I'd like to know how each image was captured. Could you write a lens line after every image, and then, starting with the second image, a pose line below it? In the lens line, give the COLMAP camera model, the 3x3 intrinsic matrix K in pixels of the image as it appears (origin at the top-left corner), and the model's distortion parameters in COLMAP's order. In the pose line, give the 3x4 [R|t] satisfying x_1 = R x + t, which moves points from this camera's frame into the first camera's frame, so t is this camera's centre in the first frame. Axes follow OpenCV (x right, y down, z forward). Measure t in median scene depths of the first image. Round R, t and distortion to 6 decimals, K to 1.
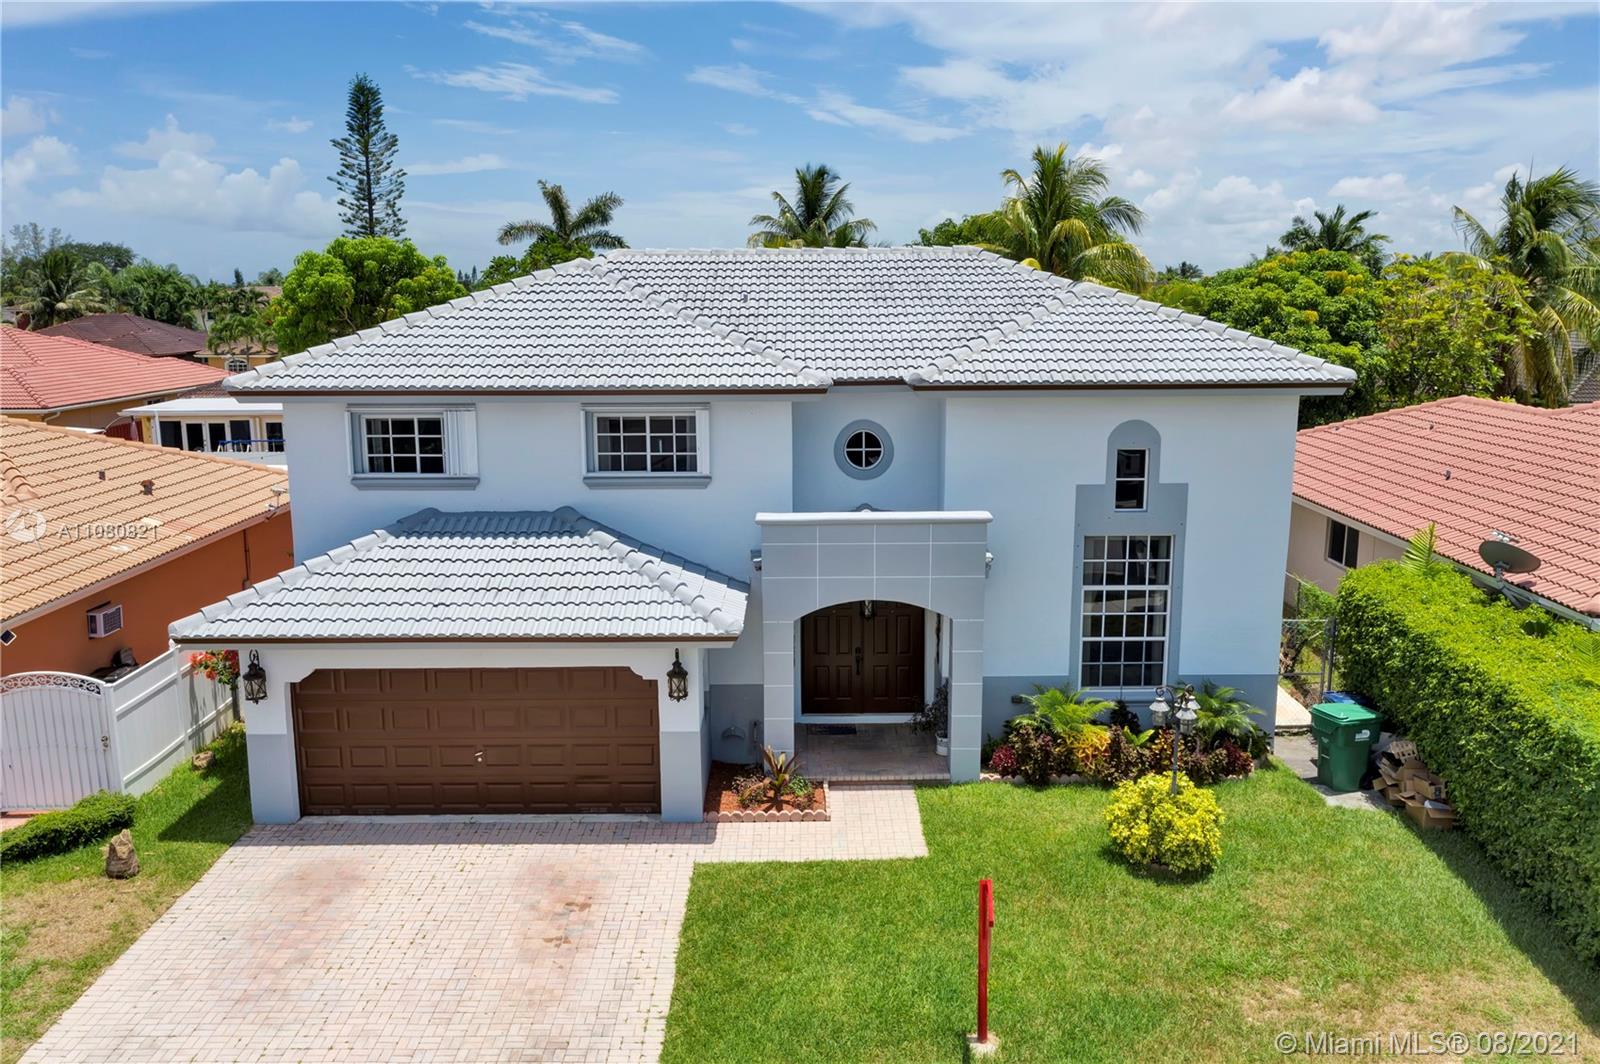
lens RADIAL K [[1276.7, 0, 800.0], [0, 1276.7, 532.0], [0, 0, 1]] dist [-0.011063, 0.008743]
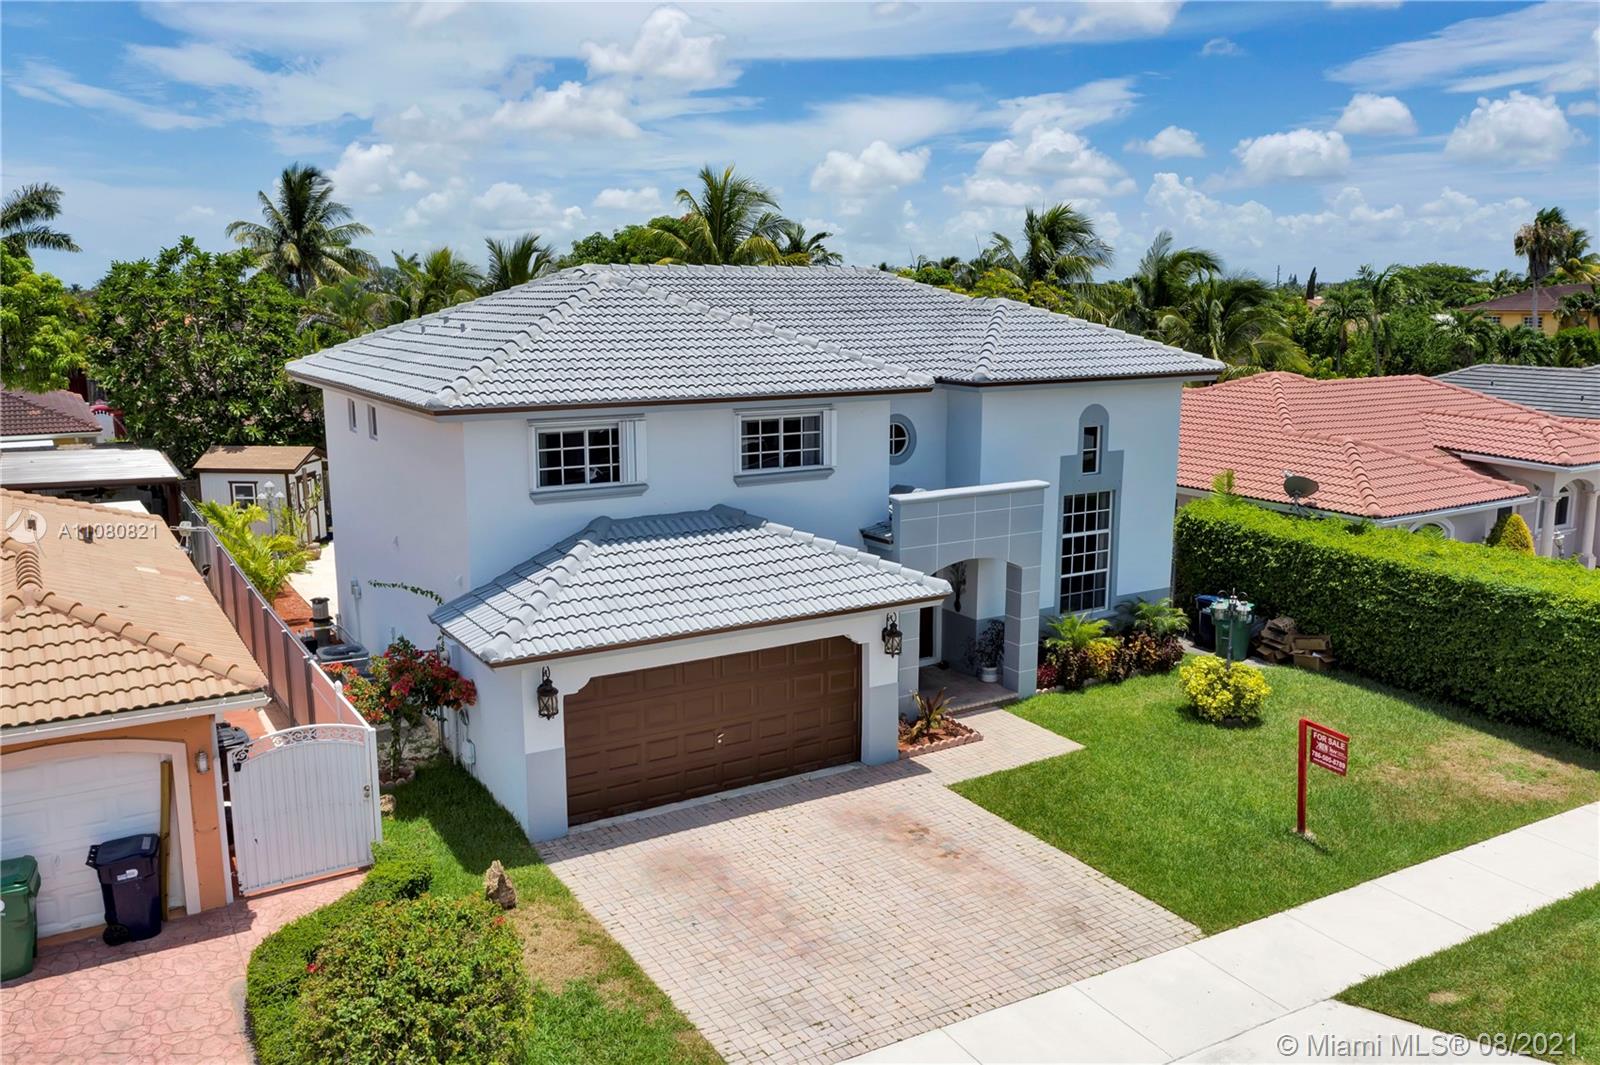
lens RADIAL K [[1276.7, 0, 800.0], [0, 1276.7, 532.5], [0, 0, 1]] dist [-0.011063, 0.008743]
pose [[0.856105, -0.091828, 0.508577, -0.685512], [0.093118, 0.995390, 0.022978, -0.014887], [-0.508343, 0.027686, 0.860710, 0.029399]]
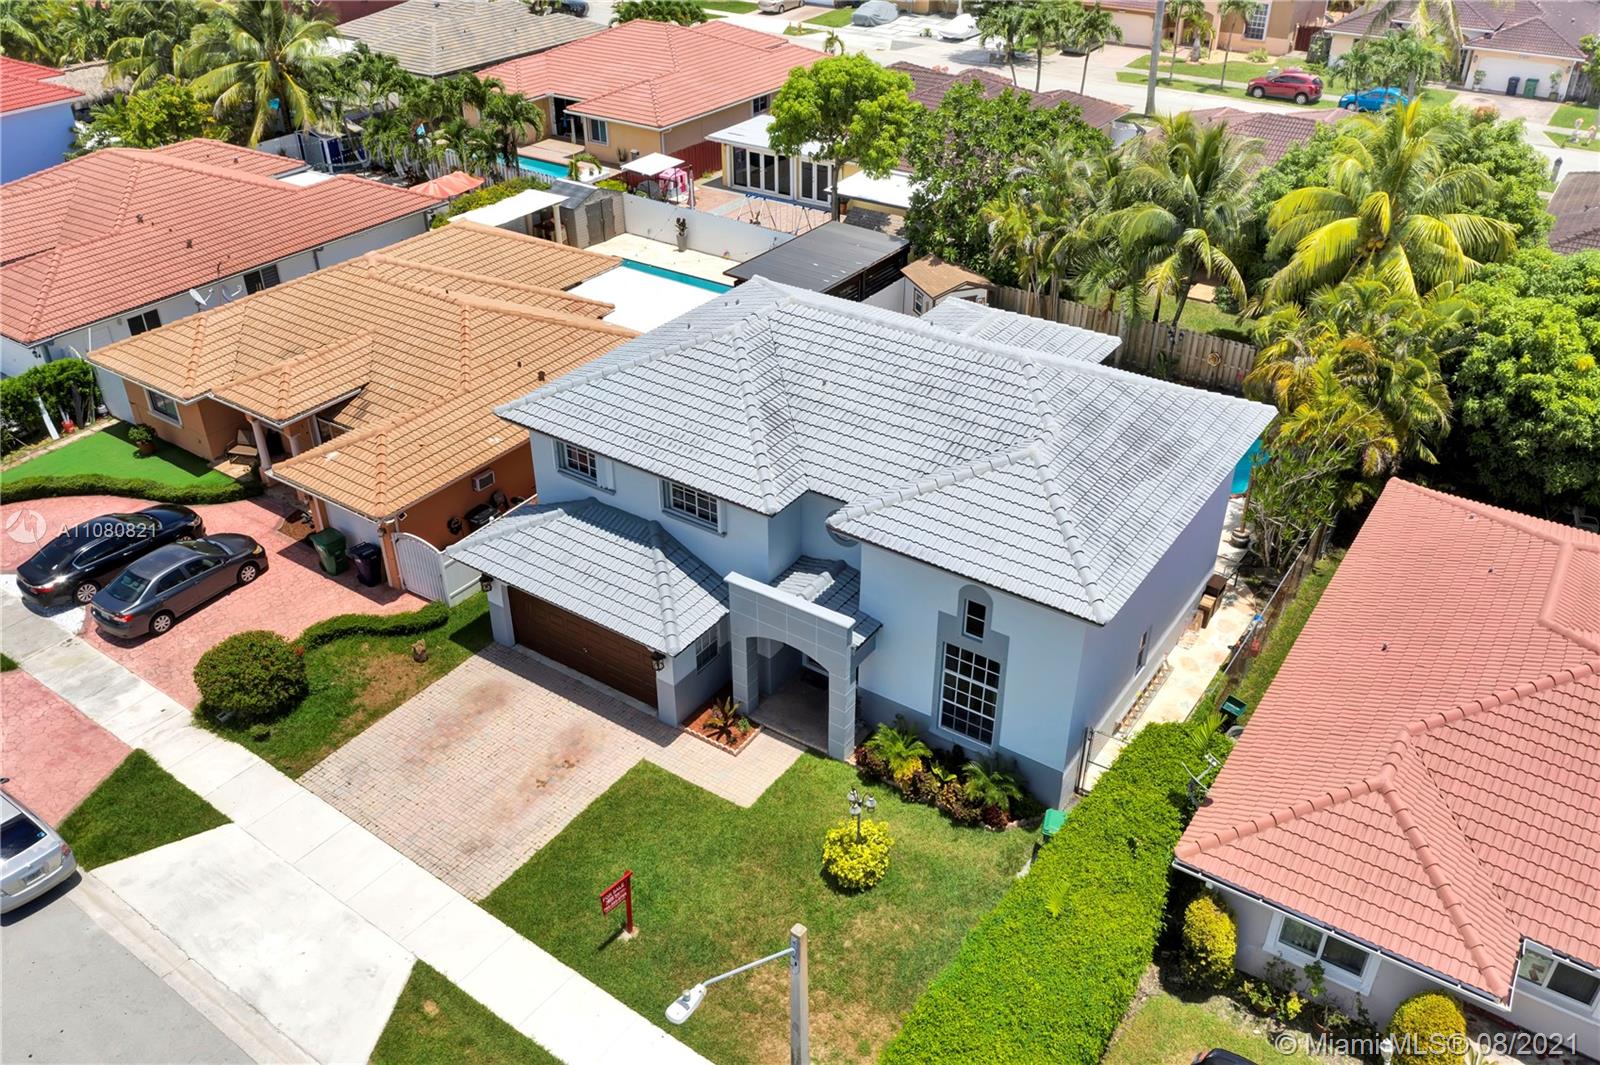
lens RADIAL K [[1250.3, 0, 800.0], [0, 1250.3, 532.5], [0, 0, 1]] dist [-0.003108, -0.056910]
pose [[0.824319, 0.308667, -0.474576, 0.744012], [-0.108394, 0.908832, 0.402833, -0.680545], [0.555651, -0.280622, 0.782626, -0.161916]]
